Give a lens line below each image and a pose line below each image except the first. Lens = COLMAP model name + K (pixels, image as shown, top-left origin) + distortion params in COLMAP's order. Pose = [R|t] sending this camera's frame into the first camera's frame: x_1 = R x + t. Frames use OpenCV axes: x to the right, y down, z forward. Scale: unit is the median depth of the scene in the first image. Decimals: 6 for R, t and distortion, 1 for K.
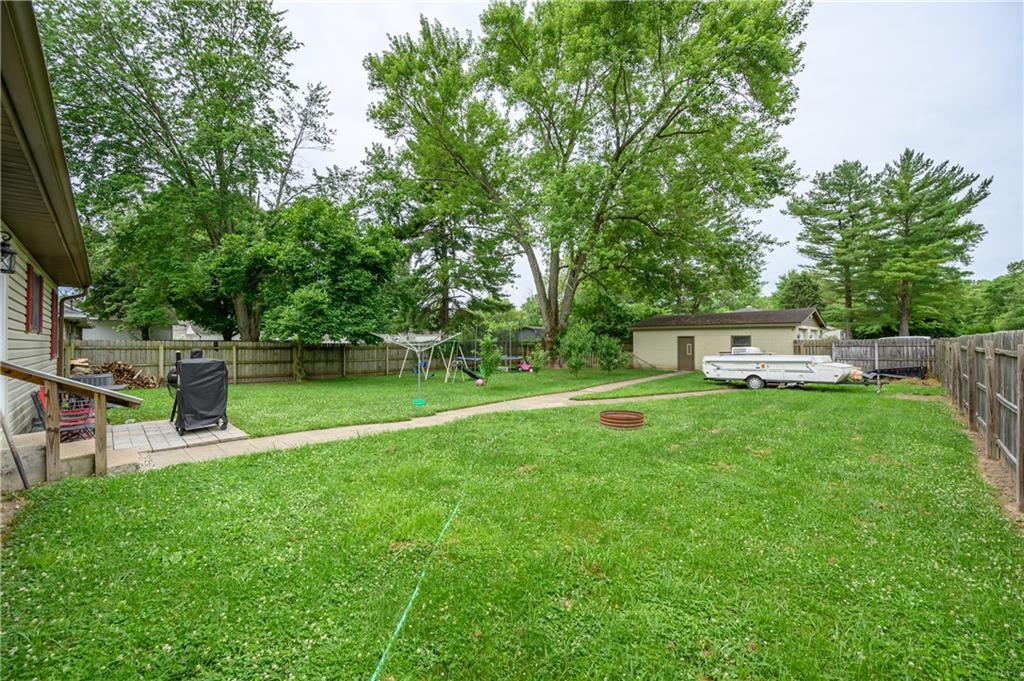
lens RADIAL K [[401.8, 0, 512.0], [0, 401.8, 340.5], [0, 0, 1]] dist [-0.001118, -0.000114]
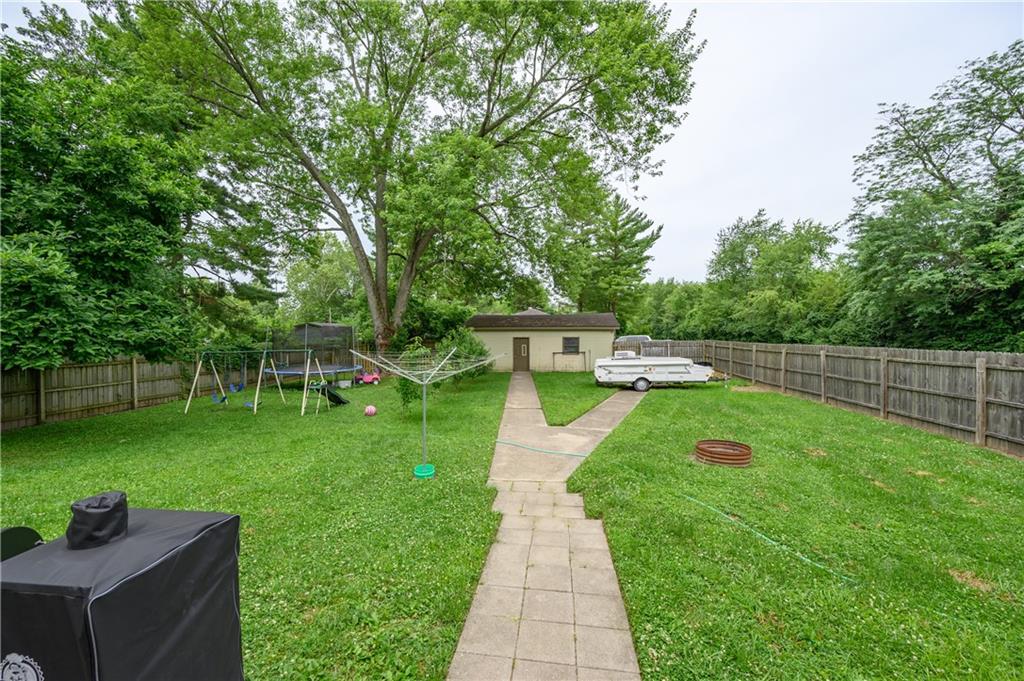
lens RADIAL K [[408.6, 0, 494.4], [0, 408.6, 344.4], [0, 0, 1]] dist [-0.000381, -0.000154]
pose [[0.810584, -0.016769, 0.585382, -0.262632], [0.001960, 0.999662, 0.025923, -0.023501], [-0.585619, -0.019865, 0.810343, 0.246368]]
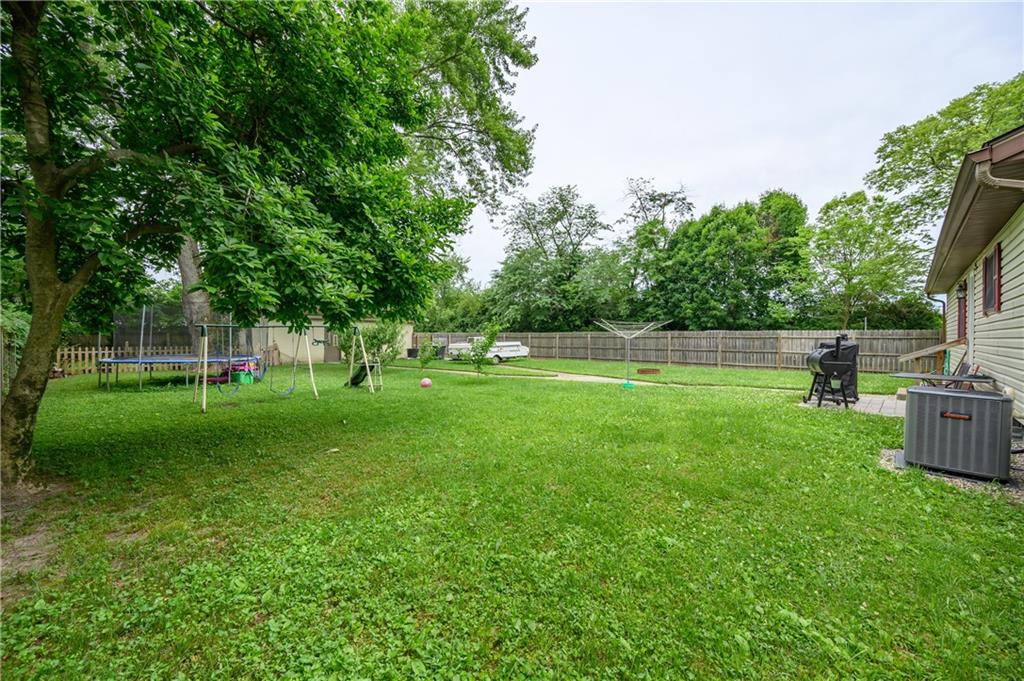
lens RADIAL K [[401.8, 0, 512.0], [0, 401.8, 340.5], [0, 0, 1]] dist [-0.001118, -0.000114]
pose [[0.004149, -0.007583, 0.999963, -0.673522], [-0.007852, 0.999940, 0.007616, 0.013322], [-0.999961, -0.007883, 0.004090, 0.674528]]
